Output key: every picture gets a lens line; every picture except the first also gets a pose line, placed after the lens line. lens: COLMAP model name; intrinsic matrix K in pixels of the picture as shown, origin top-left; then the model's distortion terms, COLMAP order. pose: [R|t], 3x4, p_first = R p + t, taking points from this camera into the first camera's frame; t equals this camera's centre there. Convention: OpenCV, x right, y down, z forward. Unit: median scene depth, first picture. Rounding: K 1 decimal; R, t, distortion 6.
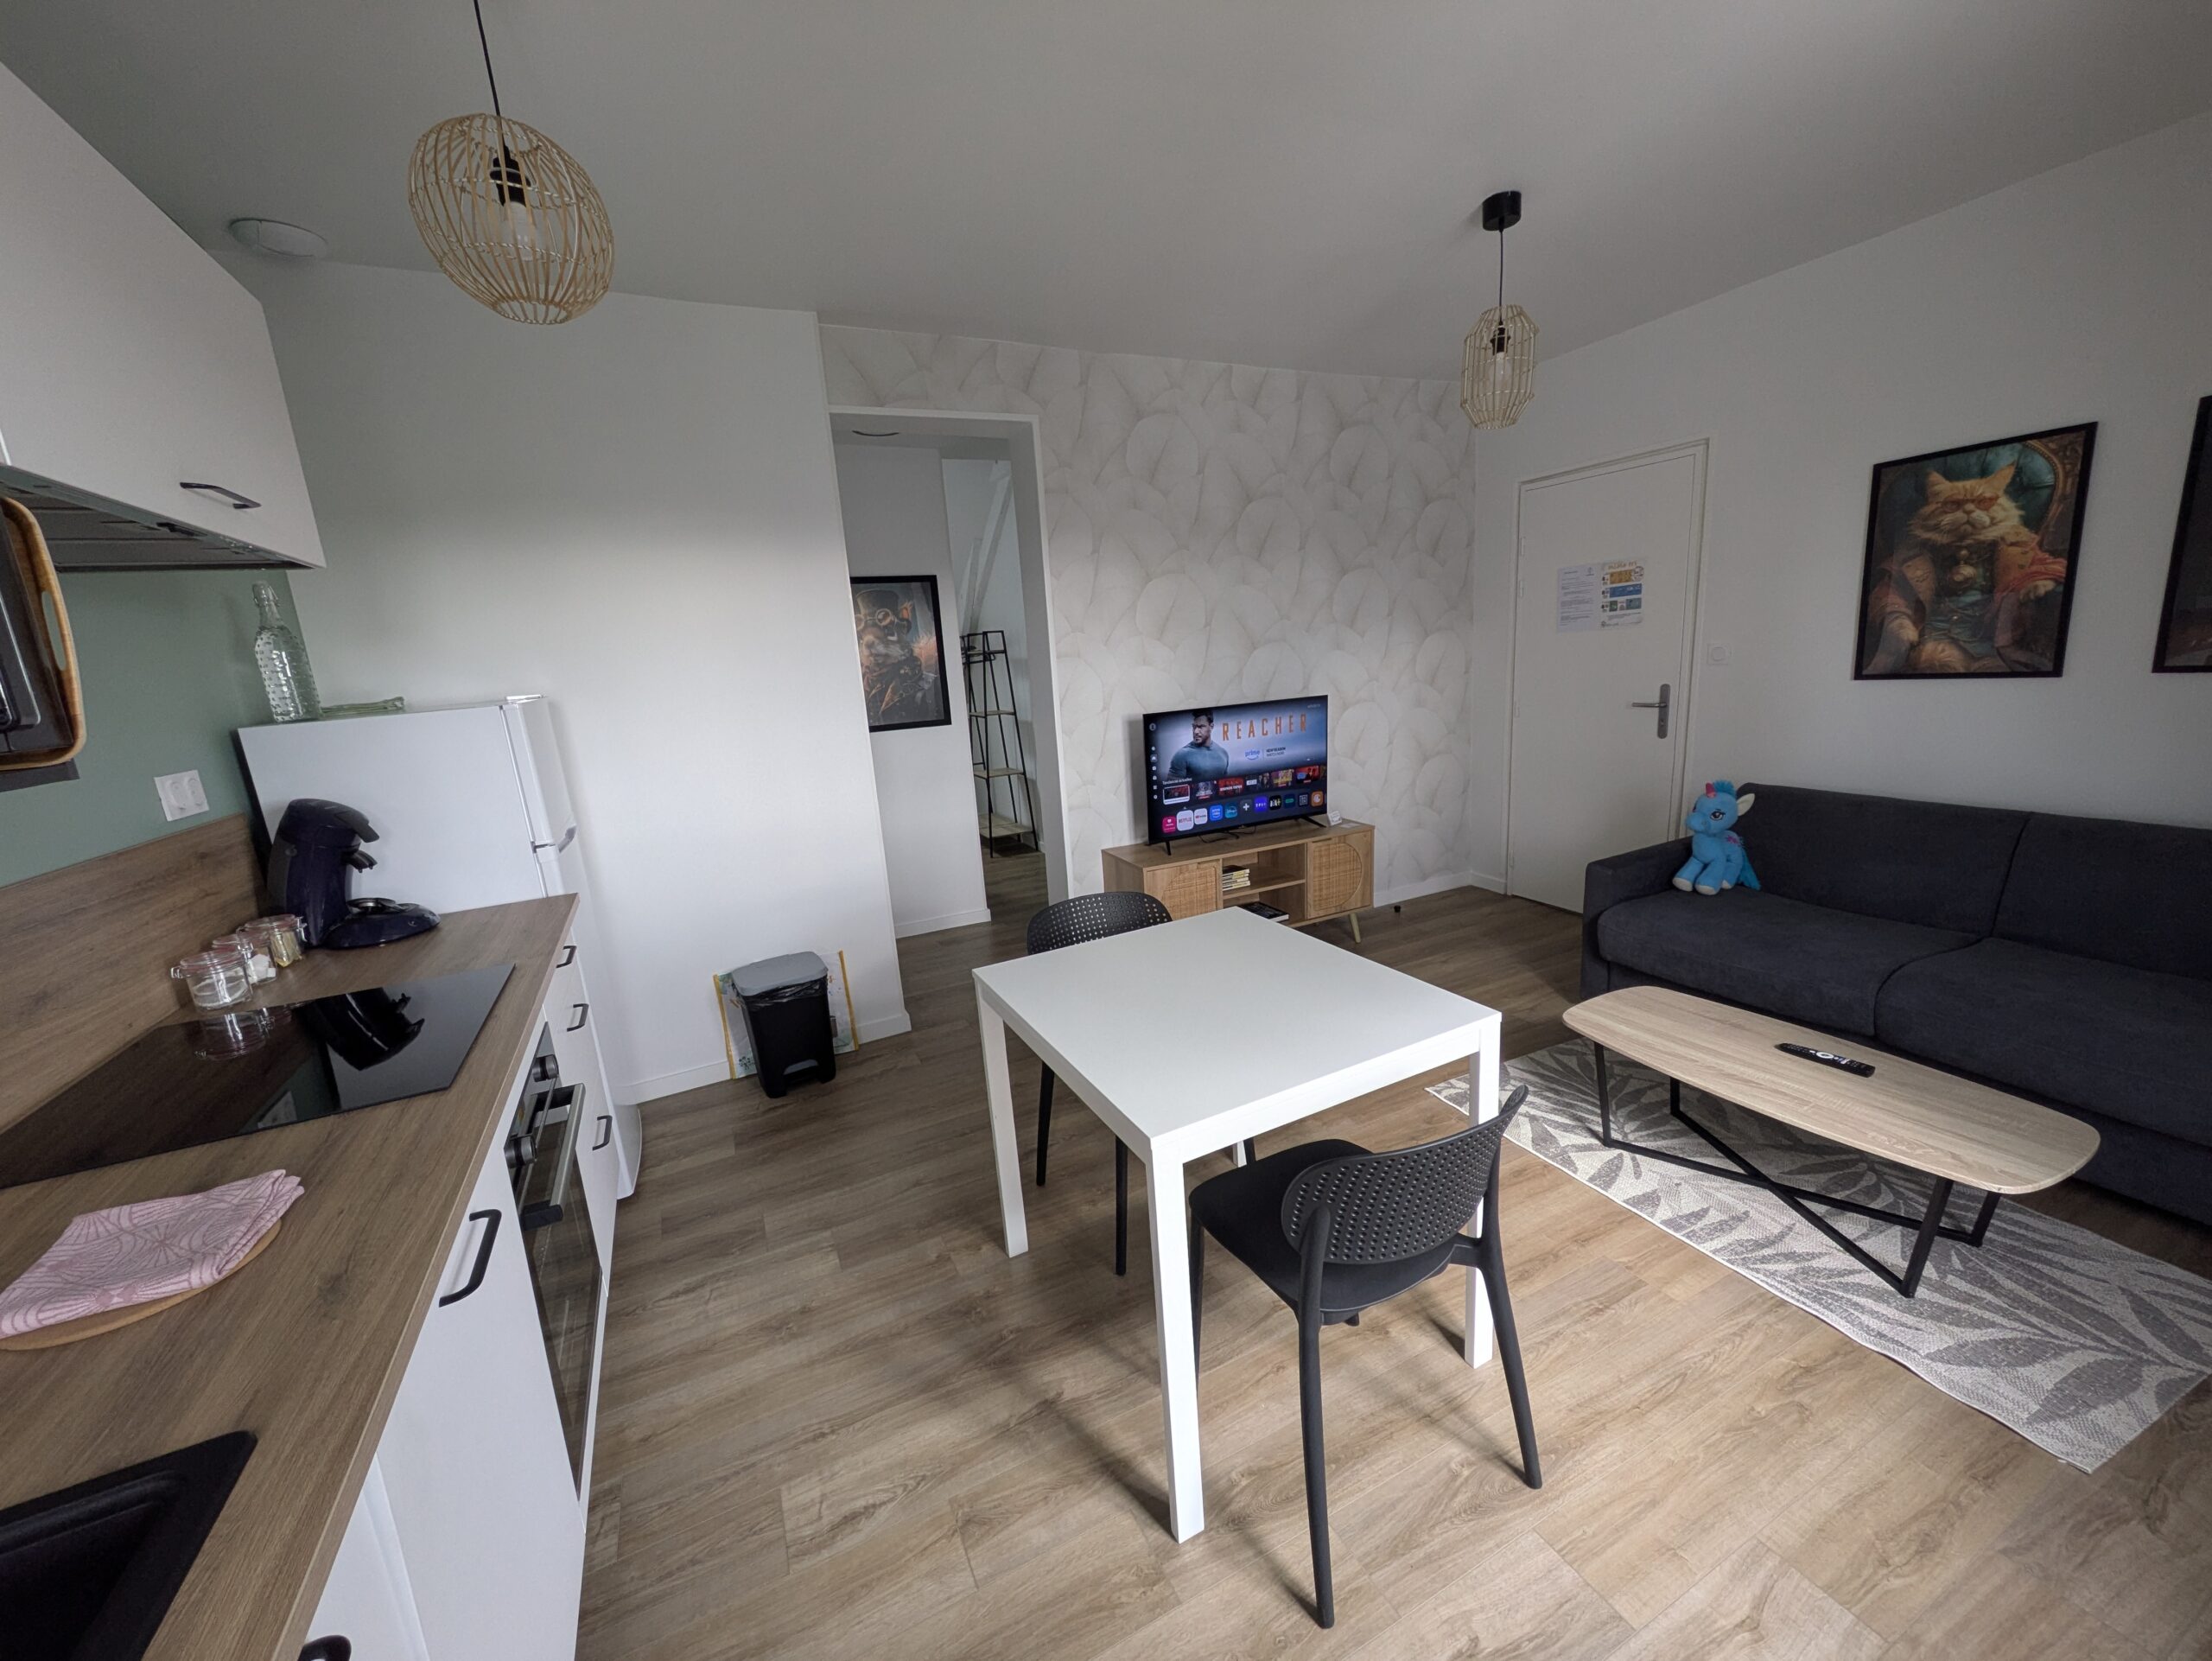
lens RADIAL K [[881.4, 0, 1104.6], [0, 881.4, 835.8], [0, 0, 1]] dist [-0.005495, 0.000334]
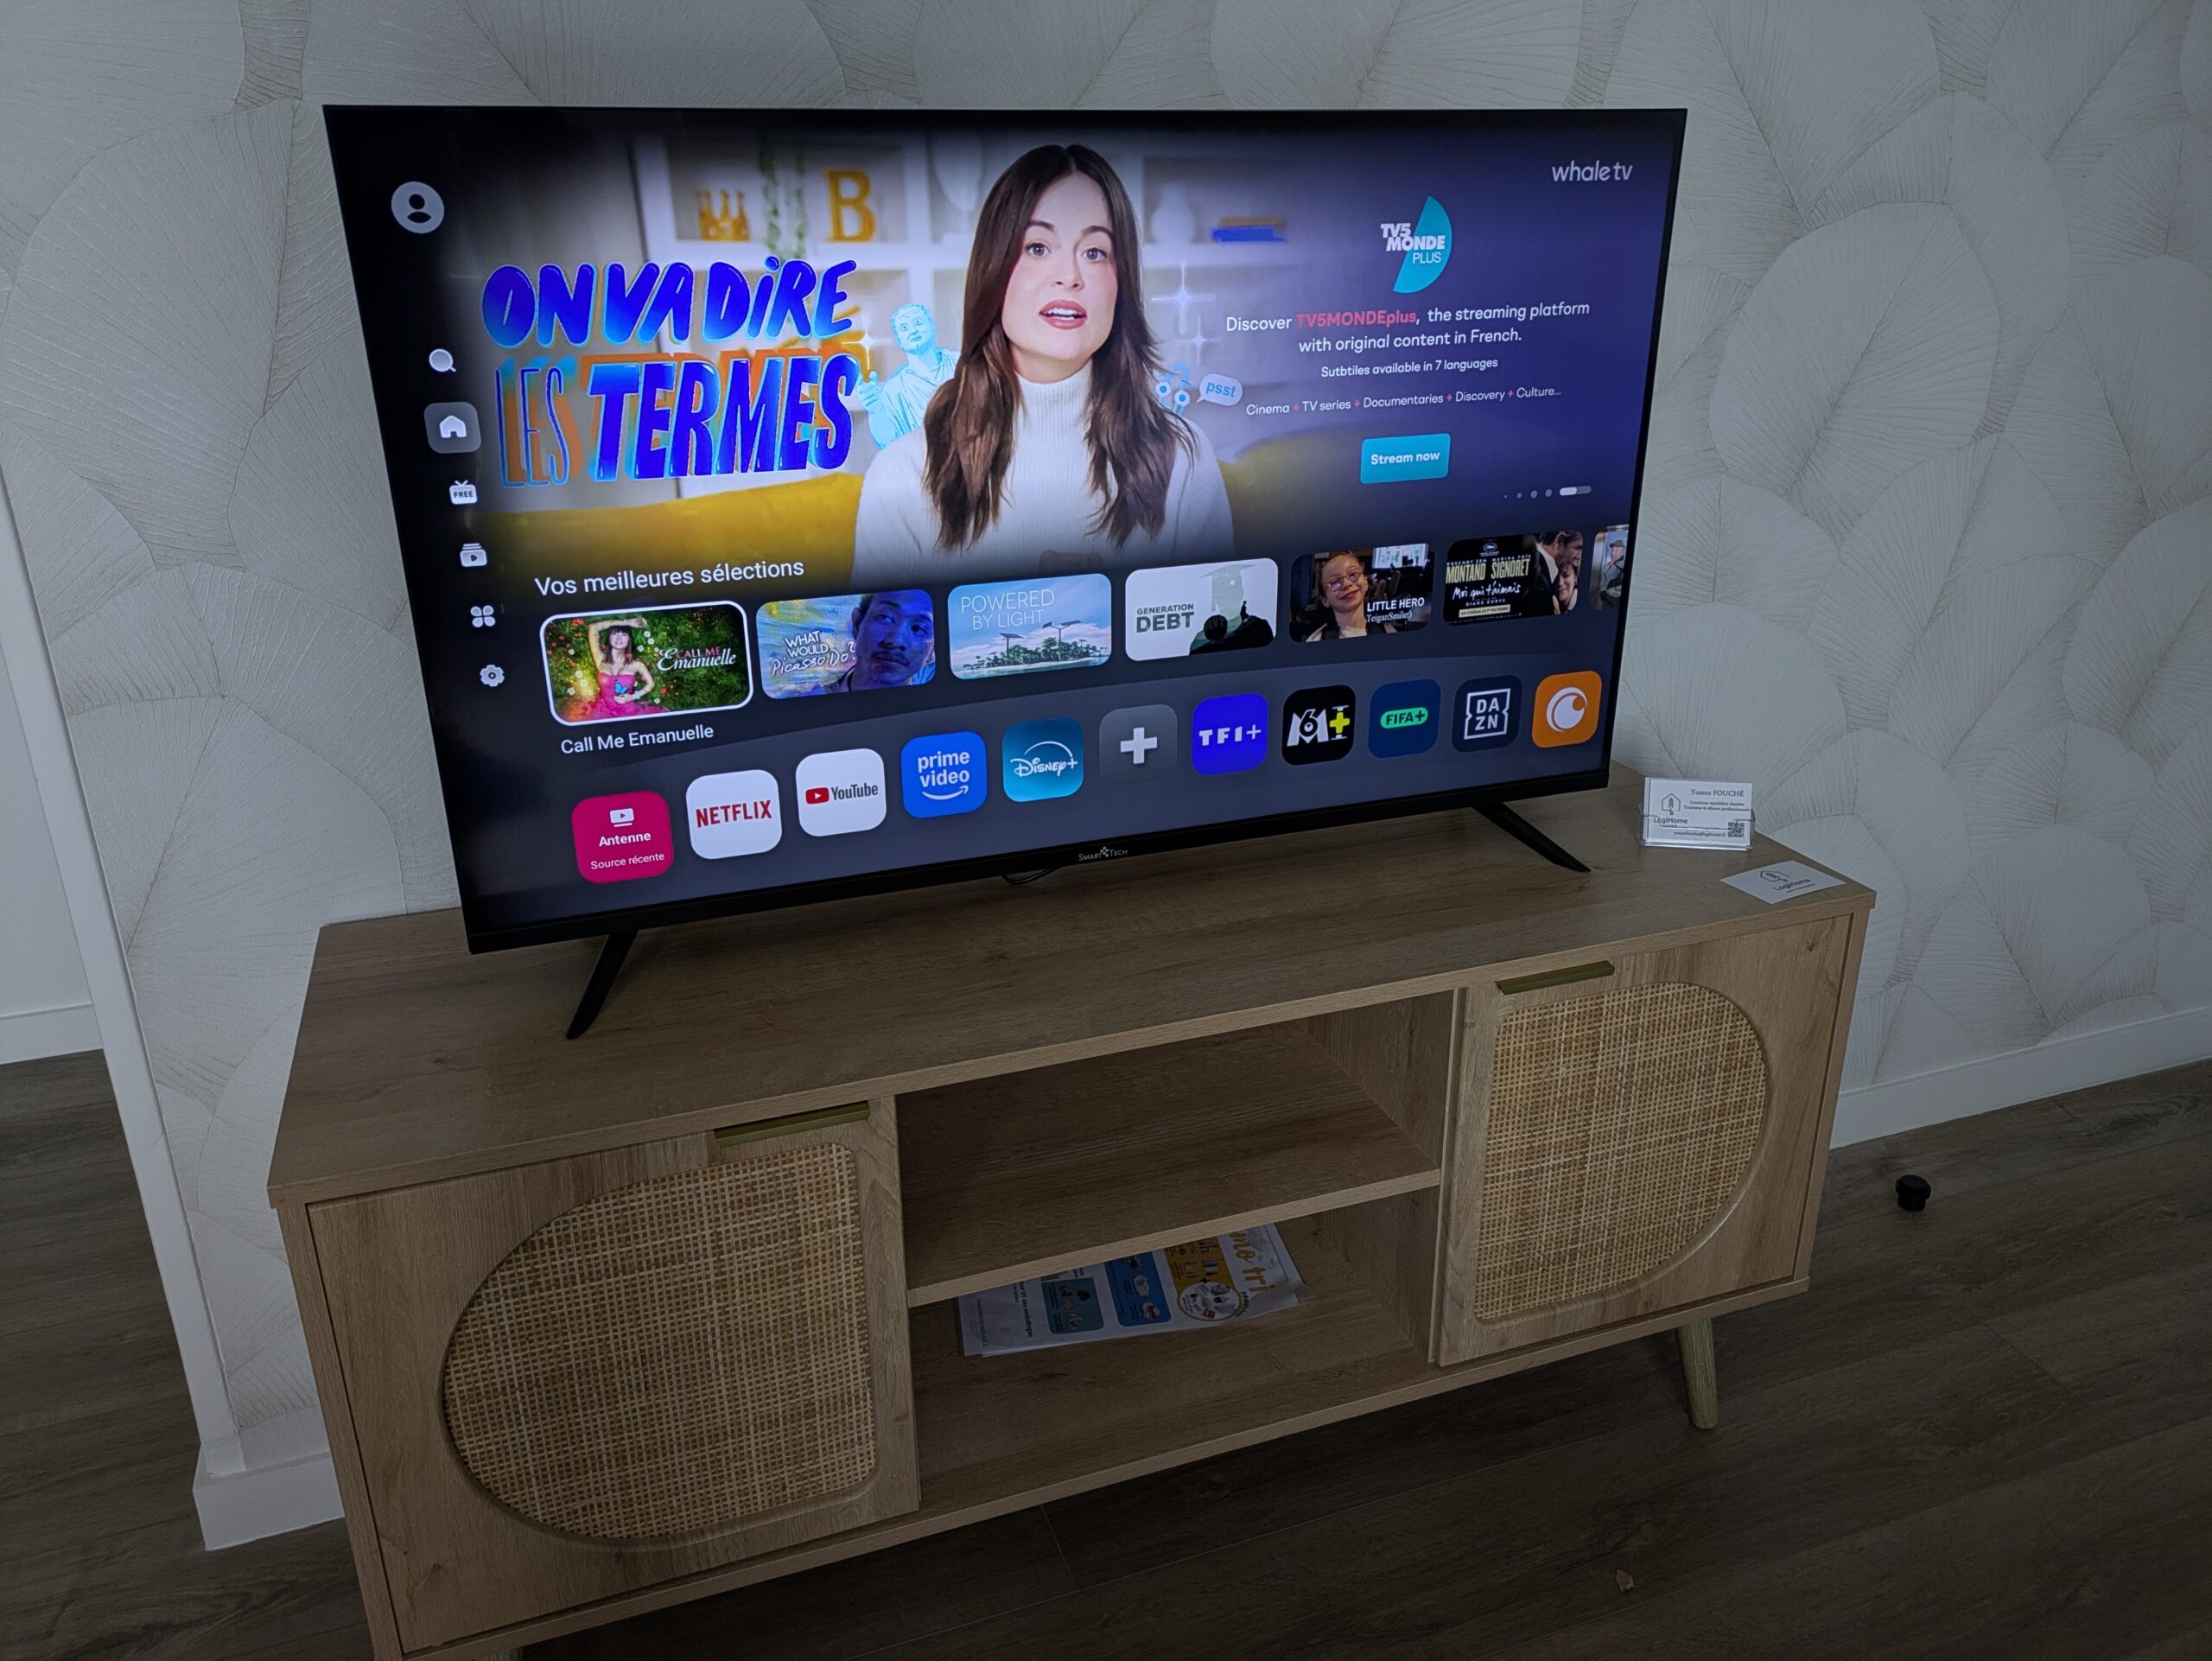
lens RADIAL K [[1631.8, 0, 1144.2], [0, 1631.8, 683.1], [0, 0, 1]] dist [0.056966, -0.033458]
pose [[0.994397, 0.089594, -0.056105, 0.223682], [-0.083472, 0.991140, 0.103317, -0.098168], [0.064864, -0.098055, 0.993065, 0.851253]]
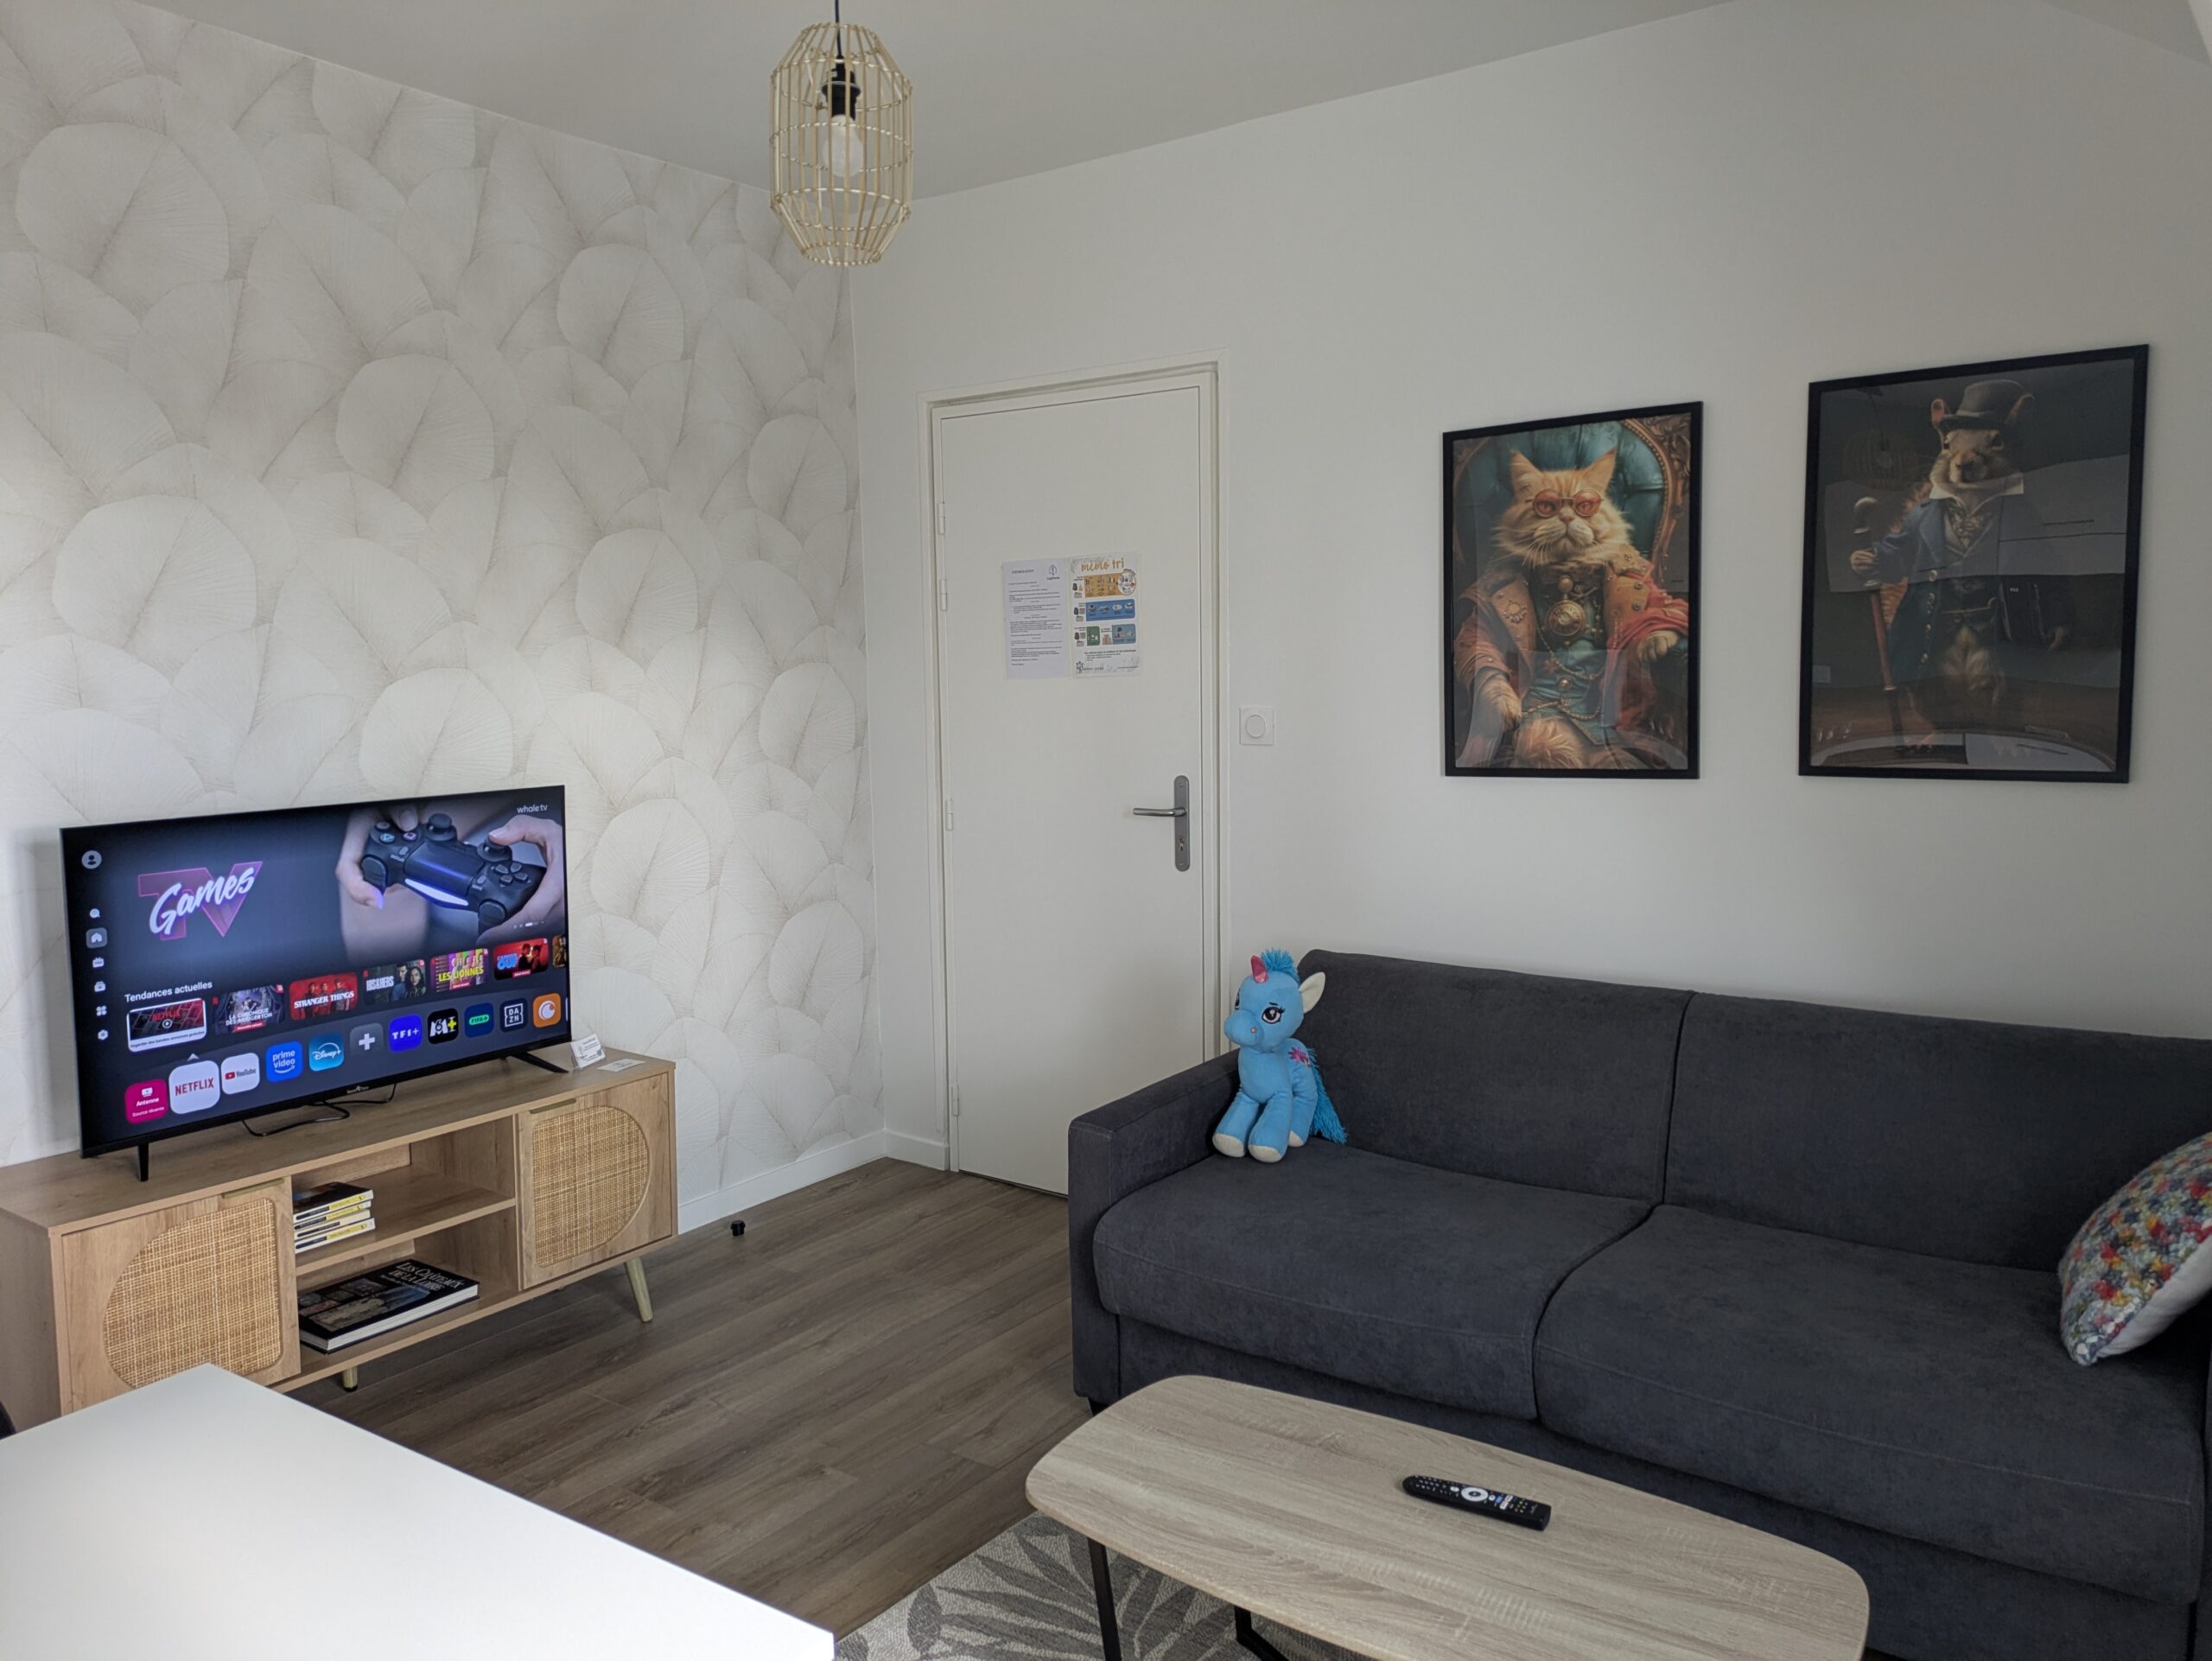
lens RADIAL K [[1631.8, 0, 1127.9], [0, 1631.8, 792.3], [0, 0, 1]] dist [0.056966, -0.033458]
pose [[0.869744, 0.011911, 0.493359, 0.106134], [0.060412, 0.989620, -0.130394, -0.031996], [-0.489792, 0.143214, 0.859996, 0.137240]]
